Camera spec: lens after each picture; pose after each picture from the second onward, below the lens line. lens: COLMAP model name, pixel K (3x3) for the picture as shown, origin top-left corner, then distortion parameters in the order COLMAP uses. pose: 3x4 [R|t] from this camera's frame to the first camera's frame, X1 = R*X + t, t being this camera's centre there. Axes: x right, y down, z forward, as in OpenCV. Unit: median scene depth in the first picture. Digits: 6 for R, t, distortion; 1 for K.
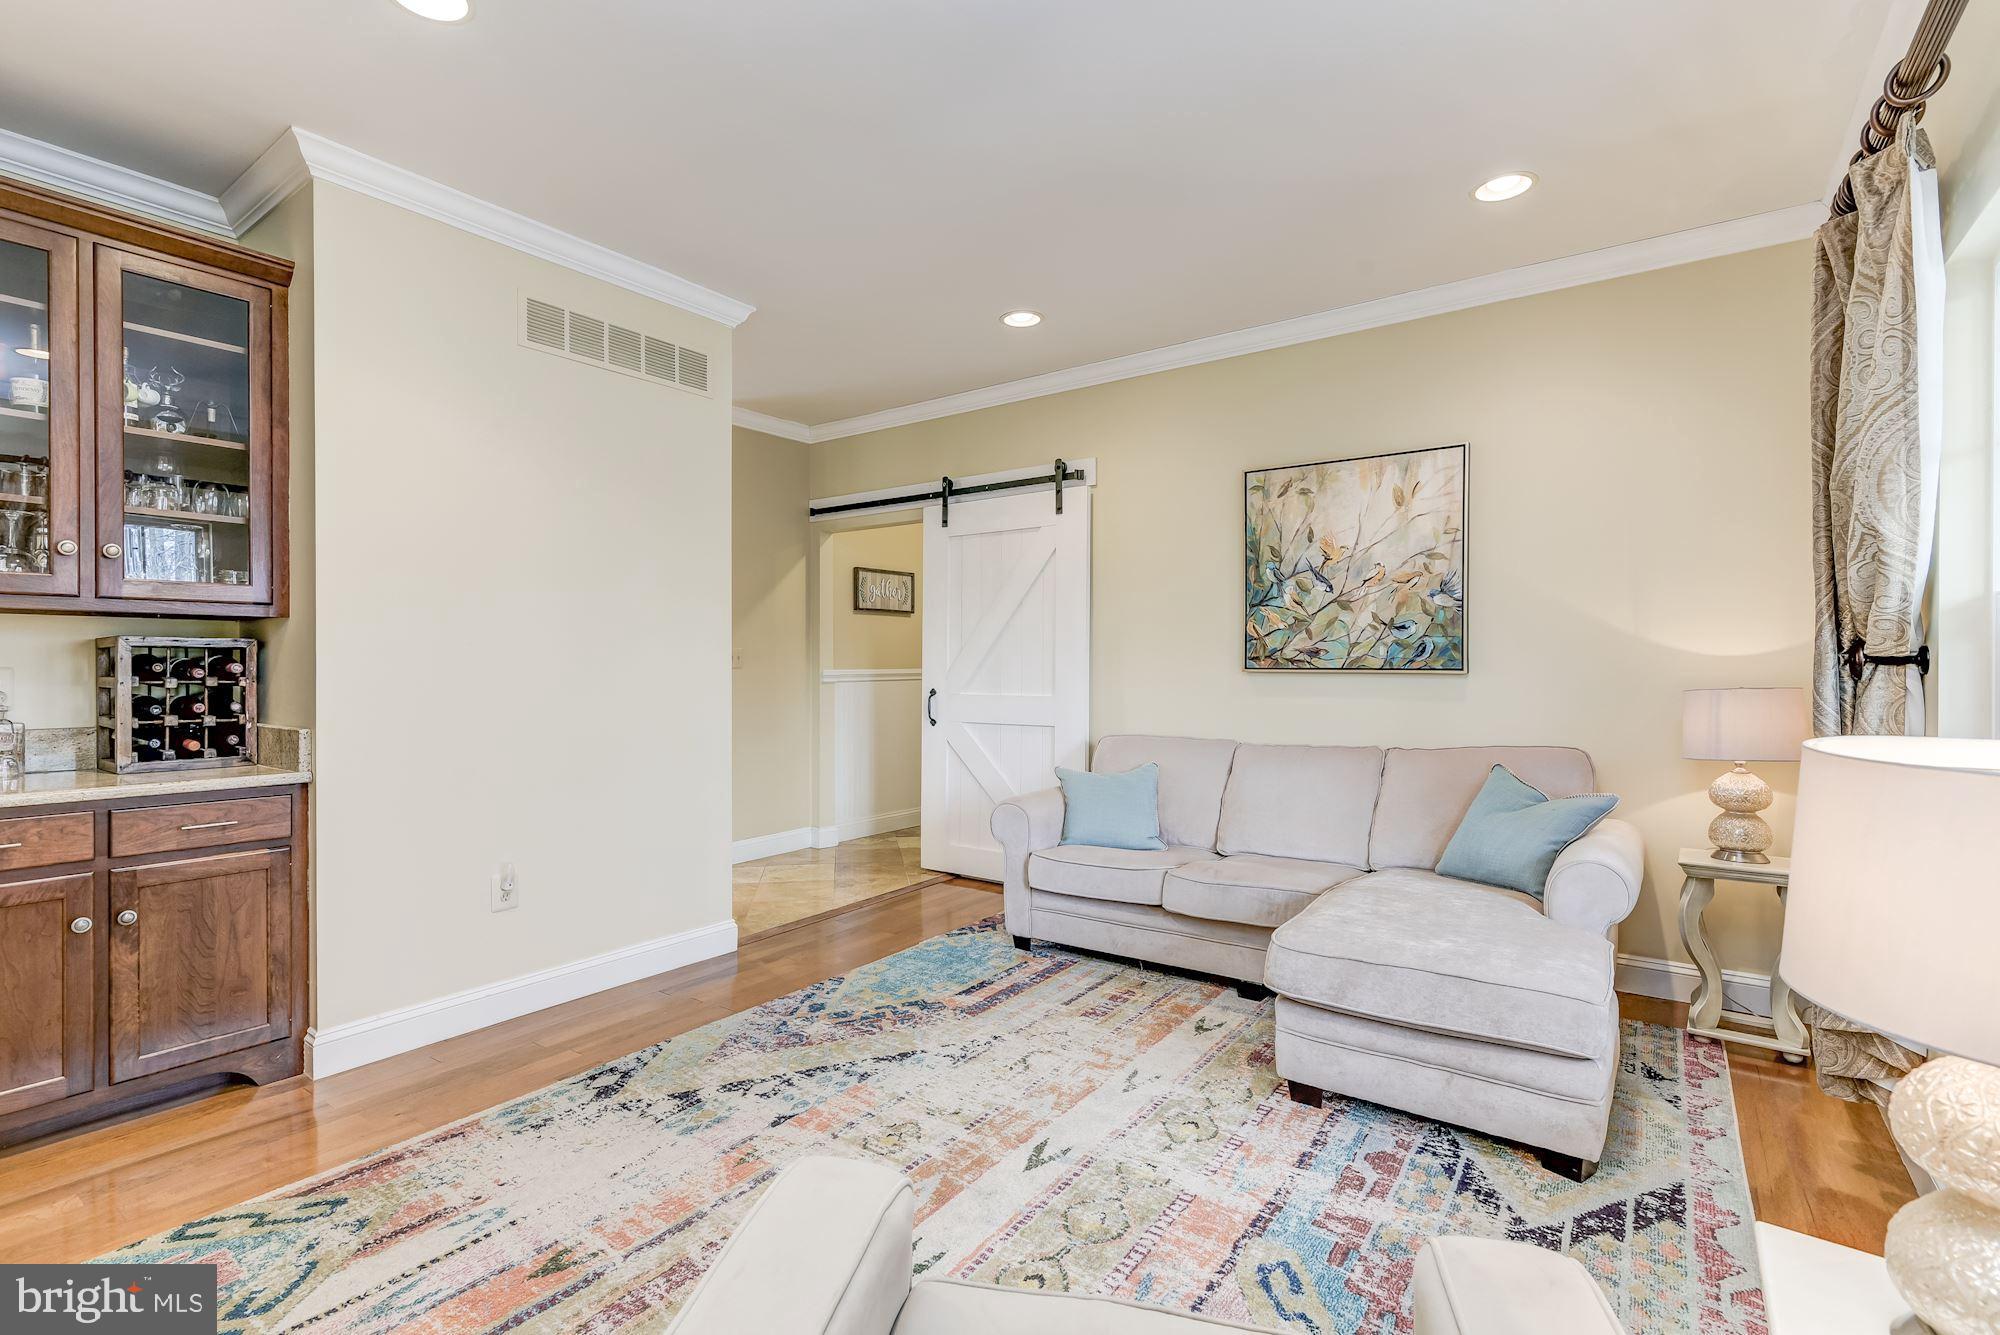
lens RADIAL K [[916.0, 0, 976.3], [0, 916.0, 668.7], [0, 0, 1]] dist [-0.000150, -0.000343]
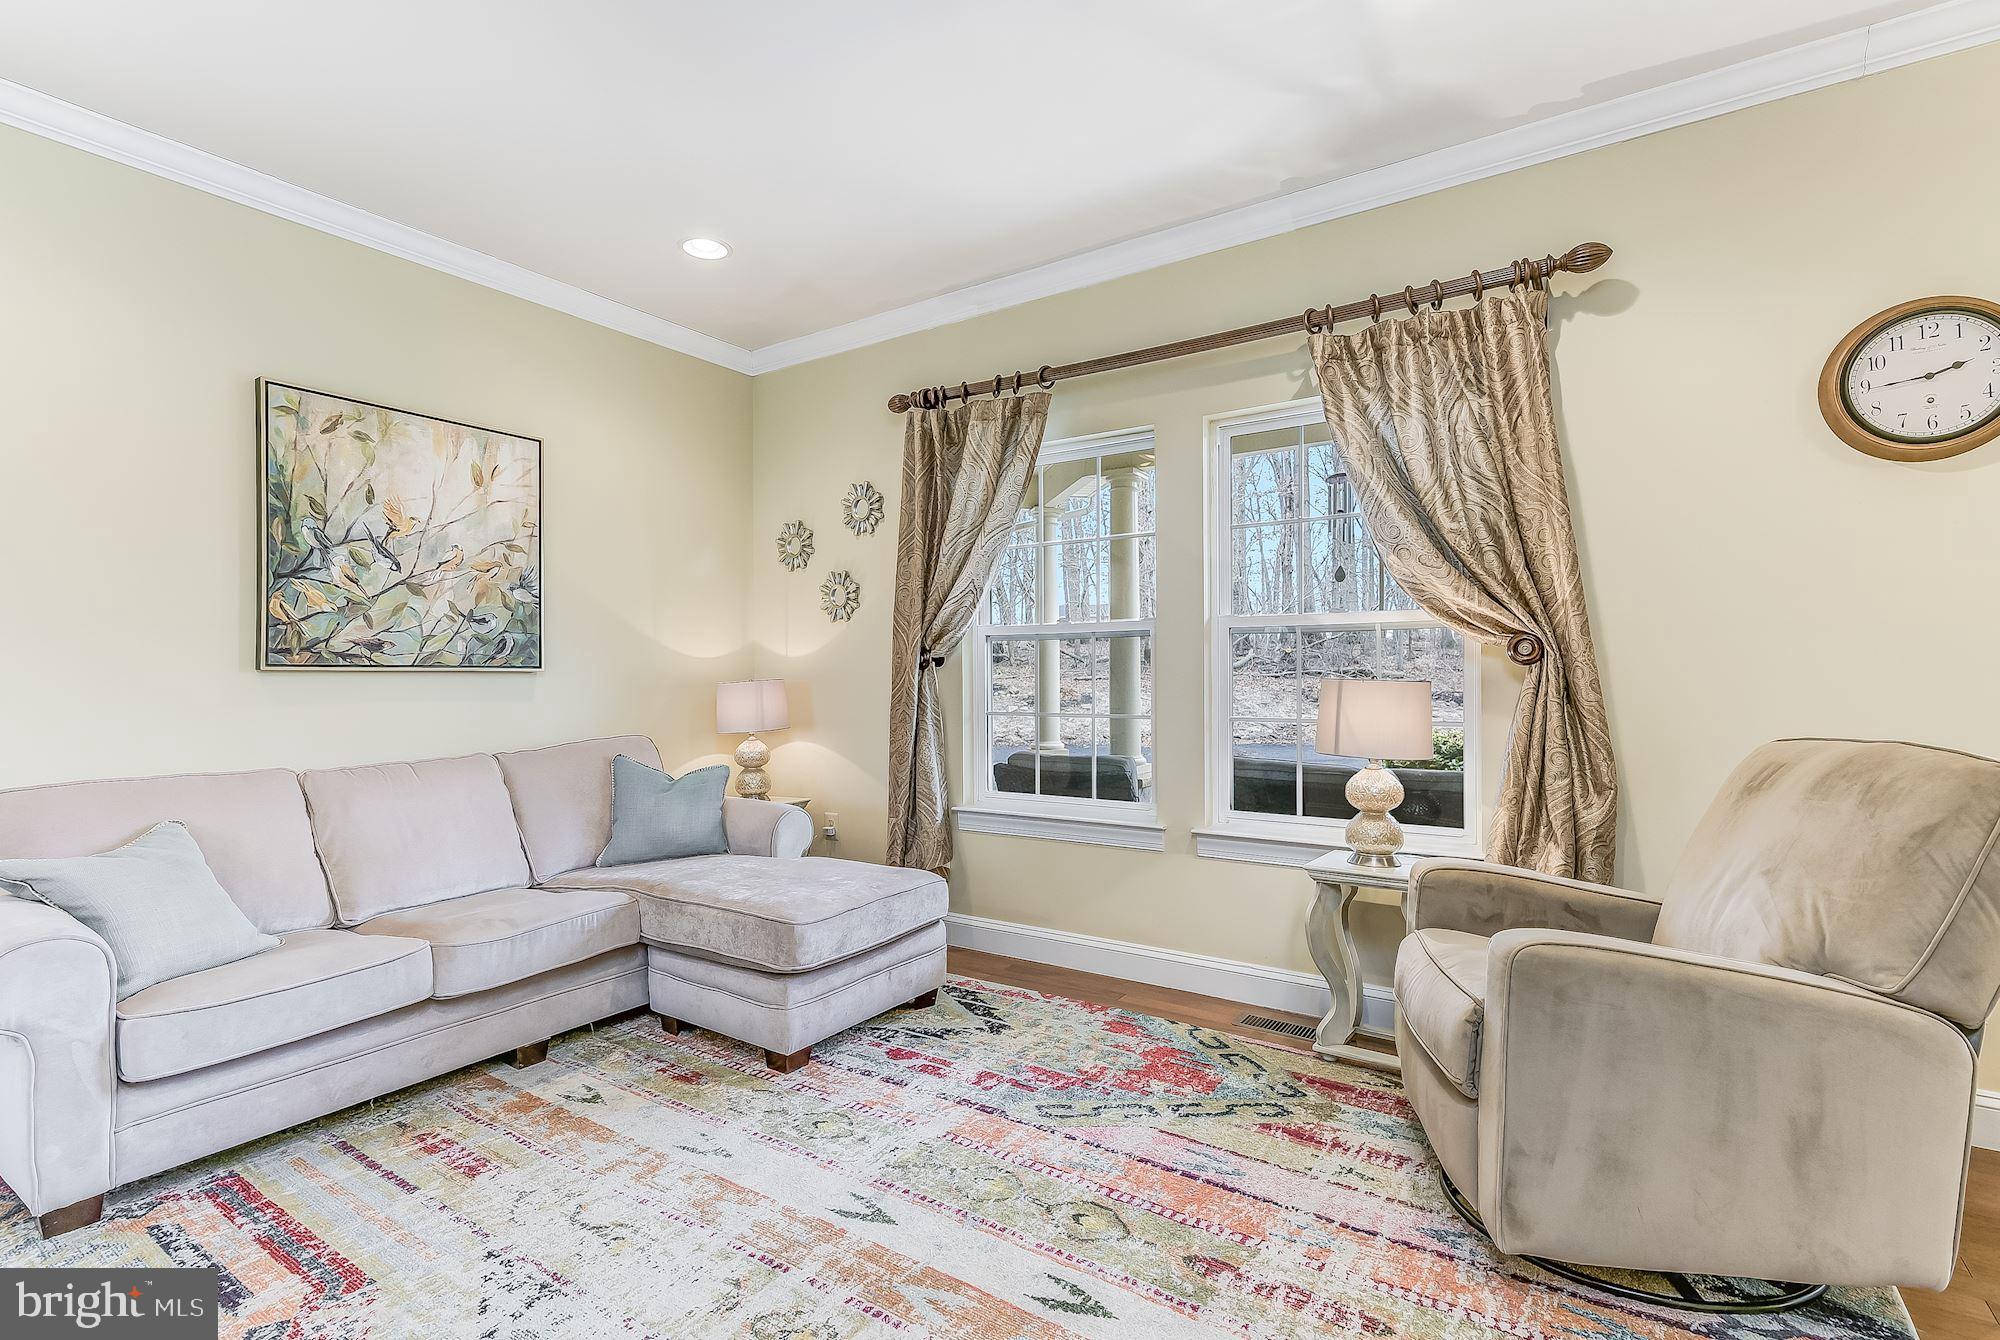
lens RADIAL K [[925.4, 0, 999.5], [0, 925.4, 679.6], [0, 0, 1]] dist [0.003567, -0.000177]
pose [[-0.043070, -0.004269, 0.999063, -0.497888], [0.007824, 0.999959, 0.004611, 0.013511], [-0.999041, 0.008015, -0.043035, 0.555842]]
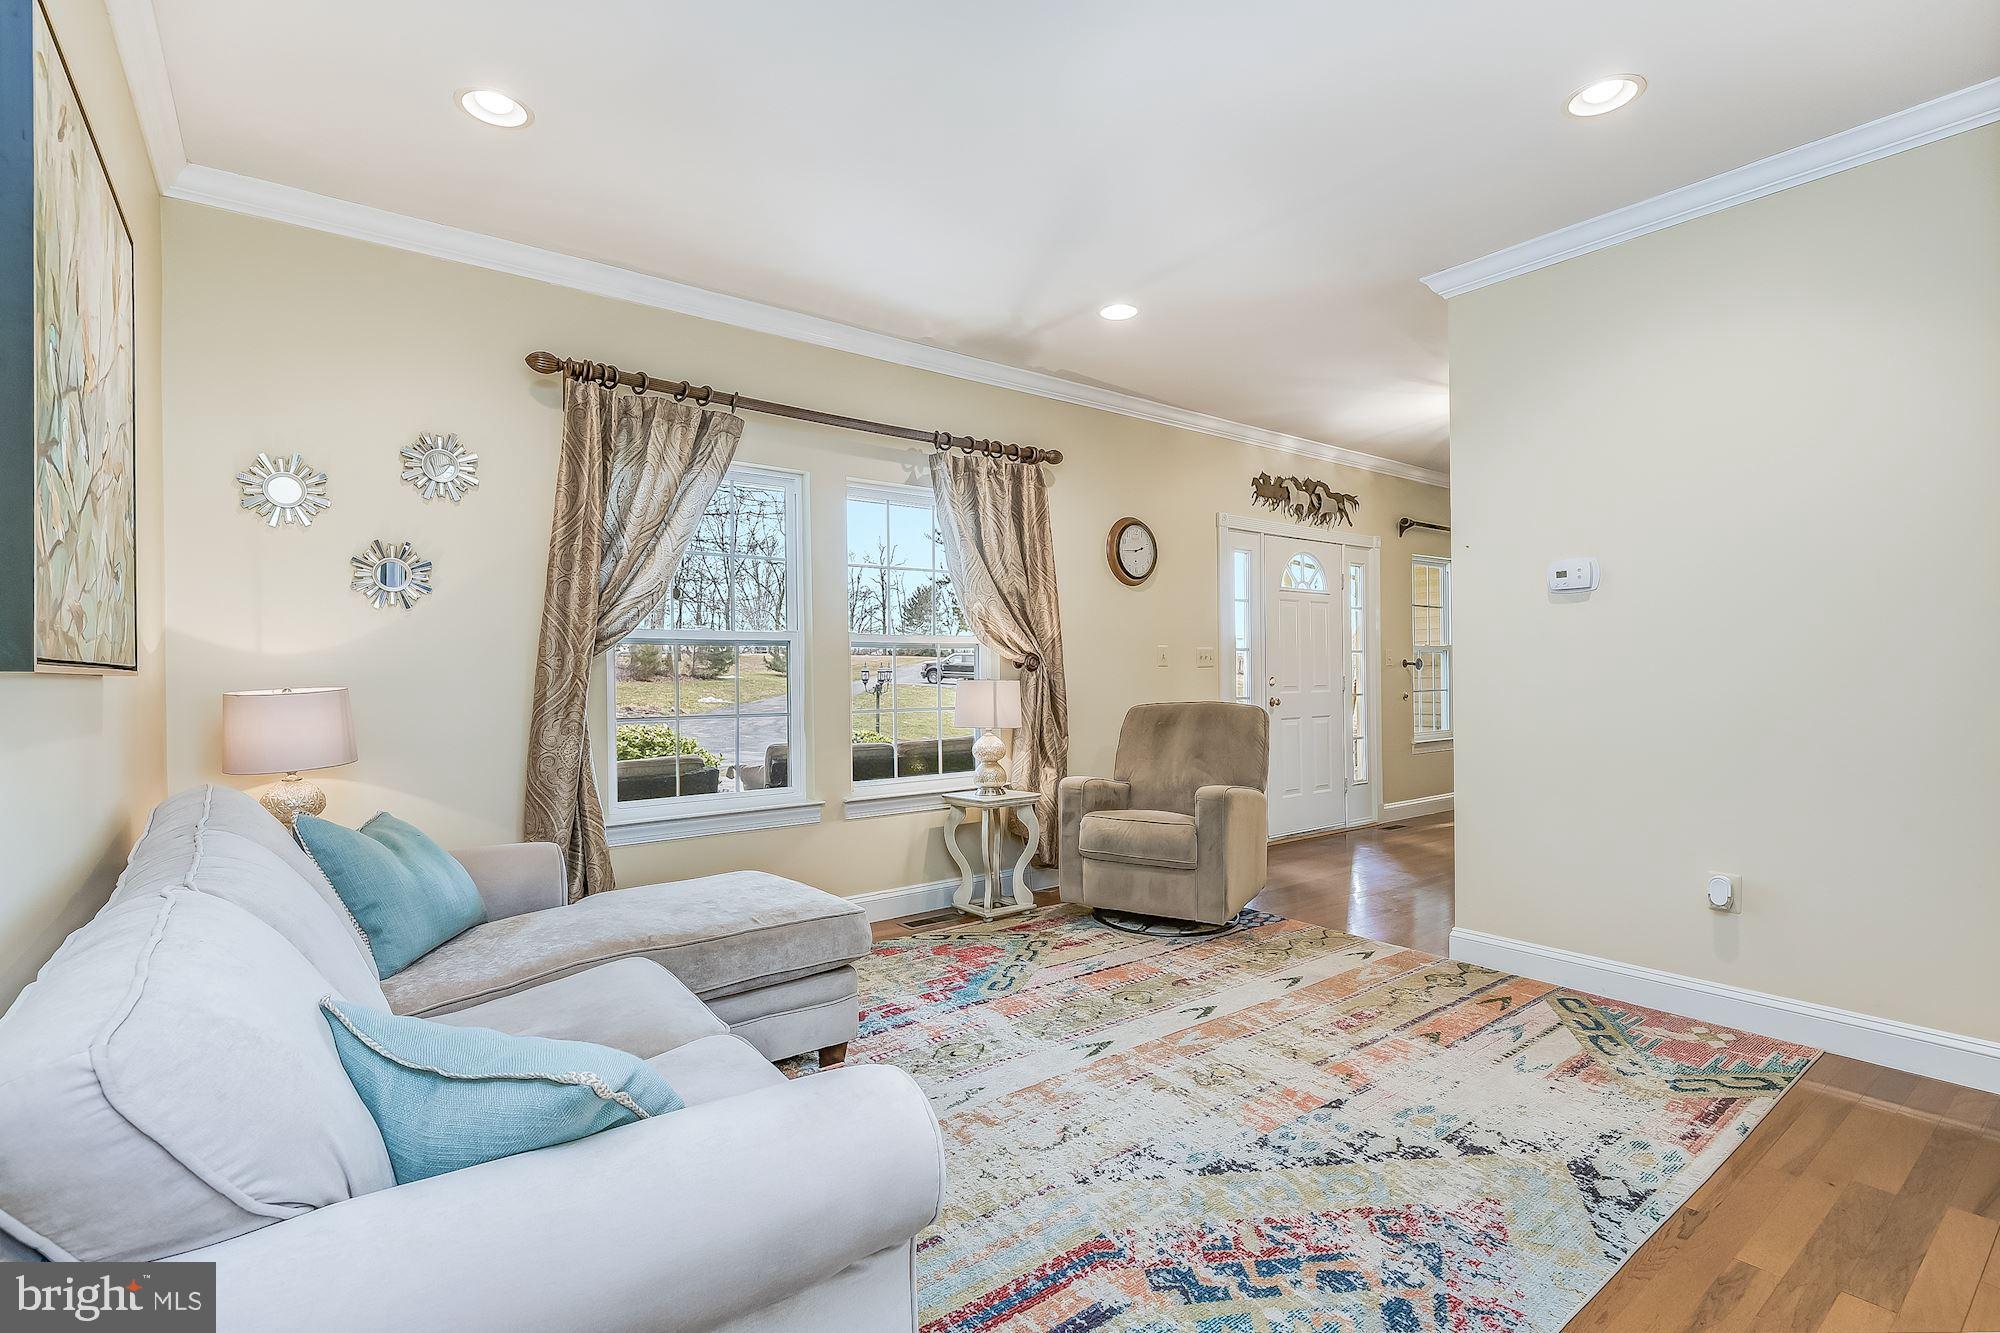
lens RADIAL K [[916.0, 0, 976.3], [0, 916.0, 667.7], [0, 0, 1]] dist [-0.000150, -0.000343]
pose [[-0.956120, 0.007231, 0.292887, -0.088763], [0.007110, 0.999974, -0.001477, 0.005567], [-0.292890, 0.000670, -0.956146, 1.382030]]
